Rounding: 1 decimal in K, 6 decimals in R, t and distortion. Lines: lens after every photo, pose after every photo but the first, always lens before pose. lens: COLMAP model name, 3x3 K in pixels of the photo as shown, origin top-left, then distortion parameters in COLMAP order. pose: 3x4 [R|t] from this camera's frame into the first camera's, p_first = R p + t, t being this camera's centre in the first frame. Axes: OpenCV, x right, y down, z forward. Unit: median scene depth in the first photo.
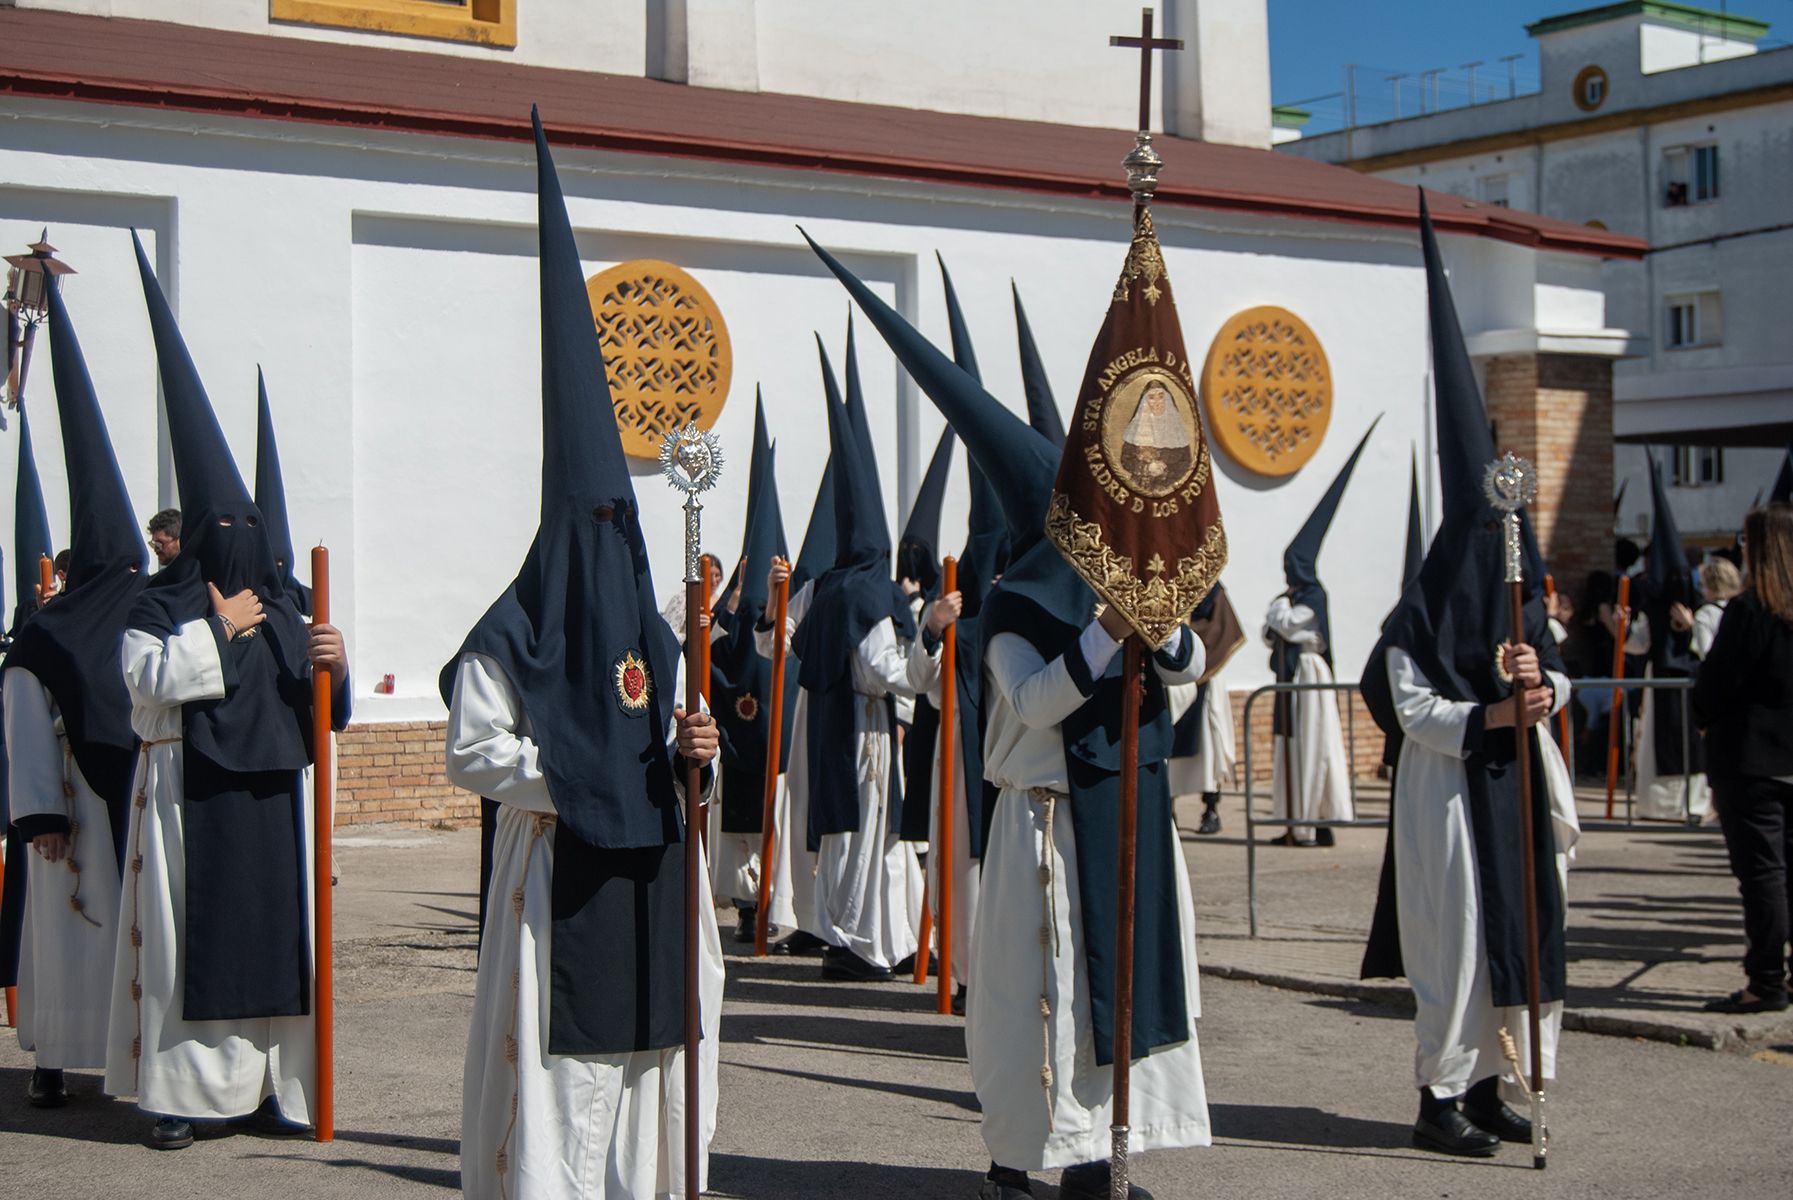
lens RADIAL K [[3094.4, 0, 896.5], [0, 3094.4, 600.0], [0, 0, 1]] dist [-0.055827, 0.193343]
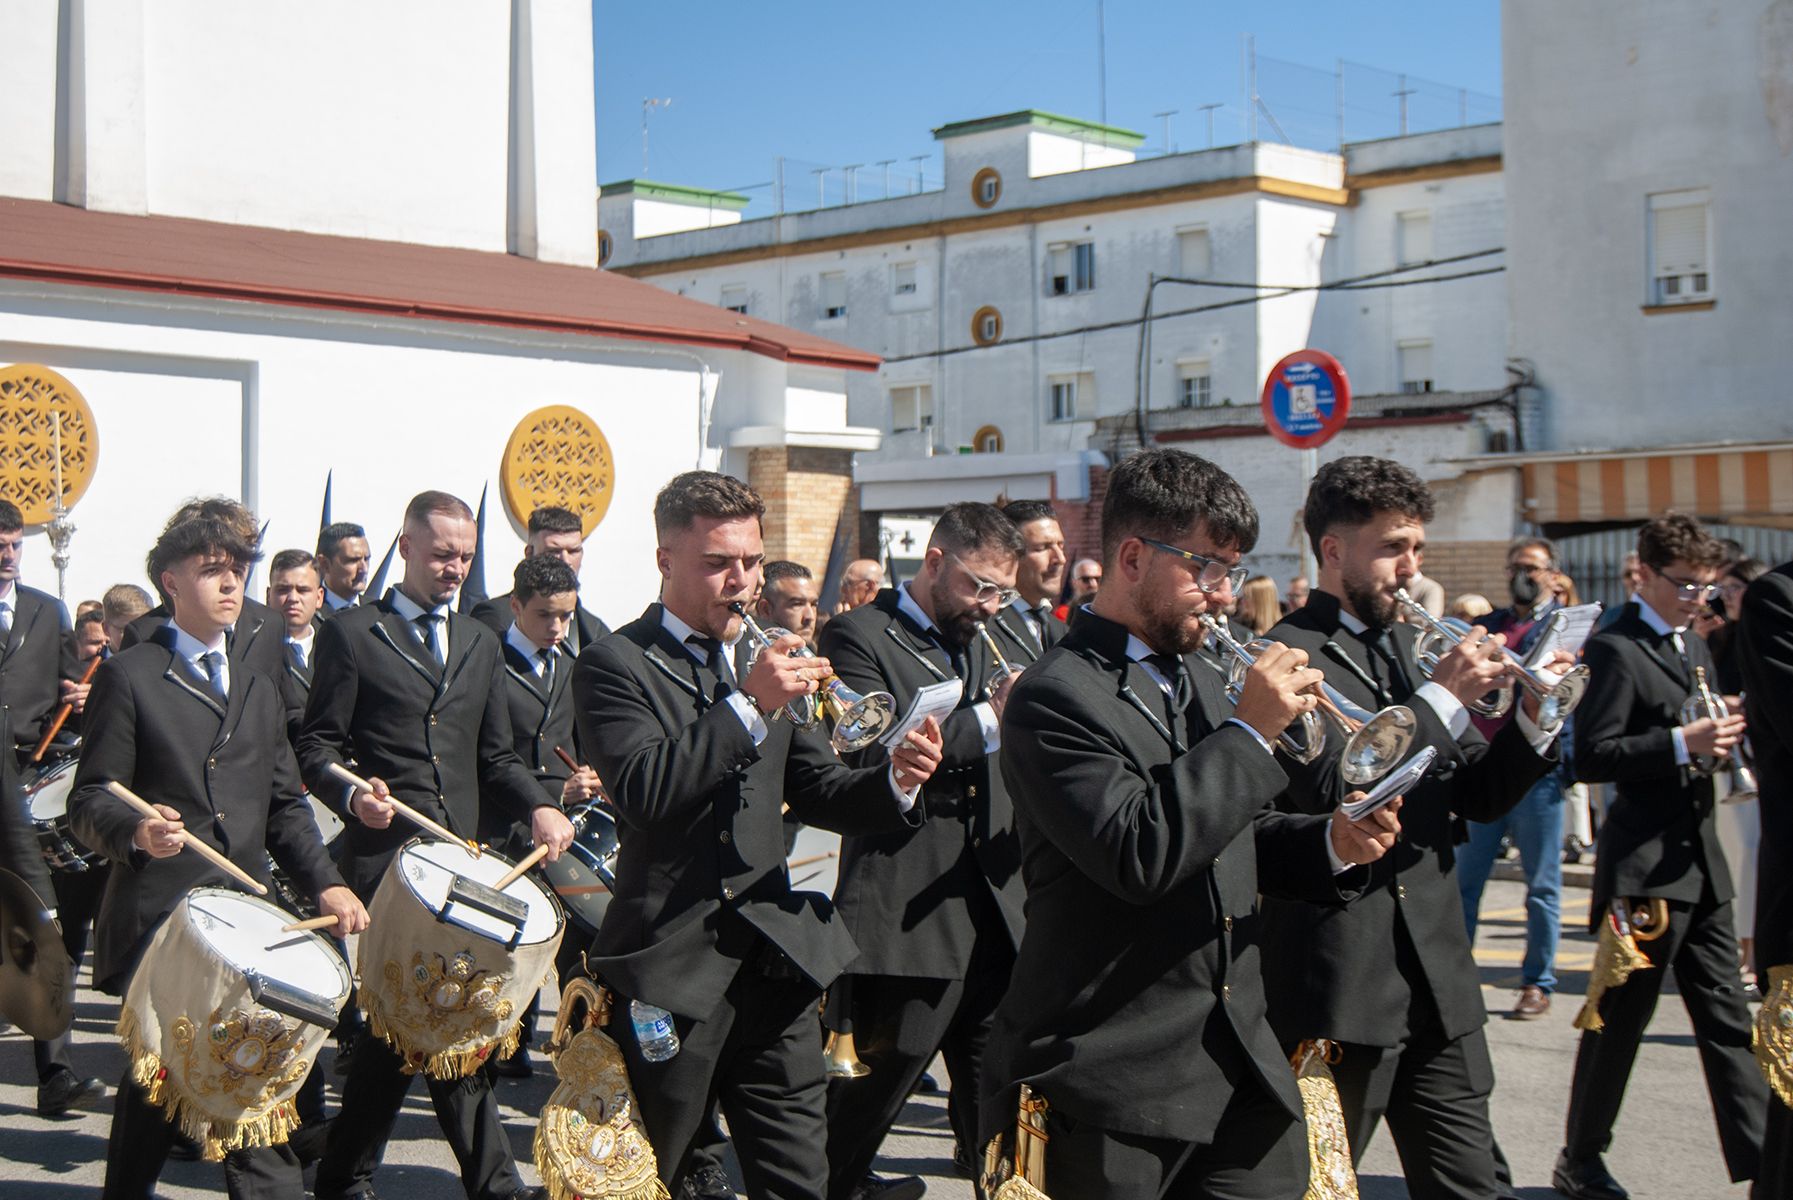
lens RADIAL K [[3057.2, 0, 896.6], [0, 3057.2, 558.4], [0, 0, 1]] dist [-0.021513, -0.036067]
pose [[0.988479, 0.014148, 0.150698, 0.059324], [-0.010127, 0.999573, -0.027418, -0.001588], [-0.151021, 0.025576, 0.988200, -0.189904]]
